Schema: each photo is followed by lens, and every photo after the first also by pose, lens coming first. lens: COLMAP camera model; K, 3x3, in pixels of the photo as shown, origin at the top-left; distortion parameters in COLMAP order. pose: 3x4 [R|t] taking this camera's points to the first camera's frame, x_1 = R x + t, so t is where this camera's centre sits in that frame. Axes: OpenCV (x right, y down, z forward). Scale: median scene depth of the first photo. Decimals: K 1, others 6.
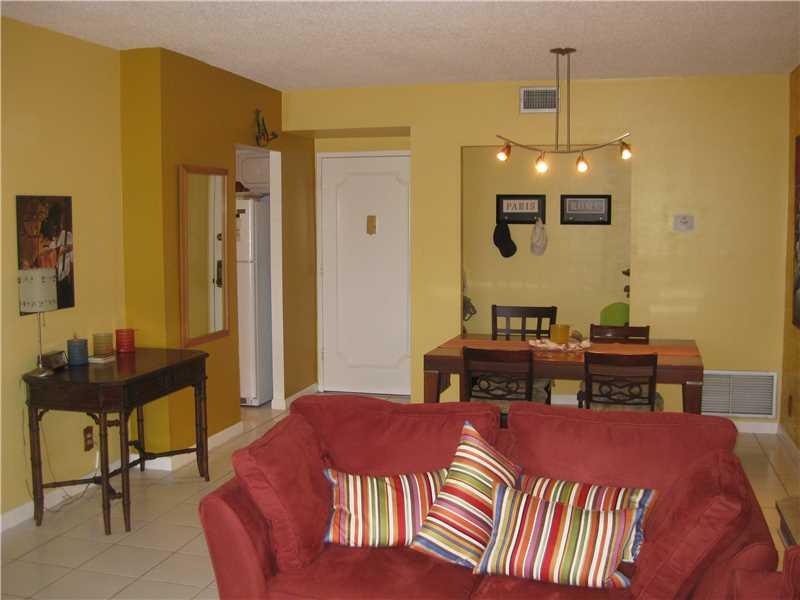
lens RADIAL K [[871.0, 0, 400.0], [0, 871.0, 300.0], [0, 0, 1]] dist [-0.191585, 0.007866]
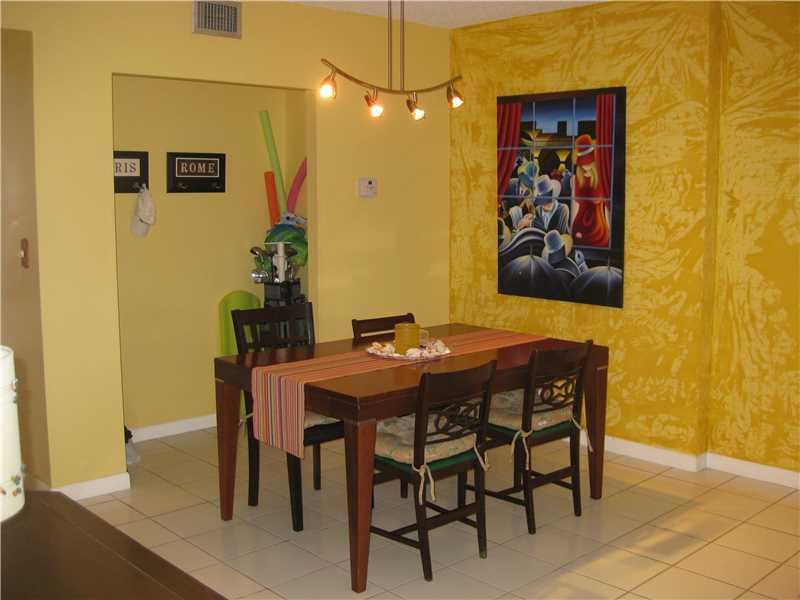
lens RADIAL K [[871.0, 0, 400.0], [0, 871.0, 300.0], [0, 0, 1]] dist [-0.191585, 0.007866]
pose [[0.521850, -0.101653, 0.846959, -0.338116], [0.074827, 0.994502, 0.073257, -0.035701], [-0.849749, 0.025146, 0.526587, 0.455696]]
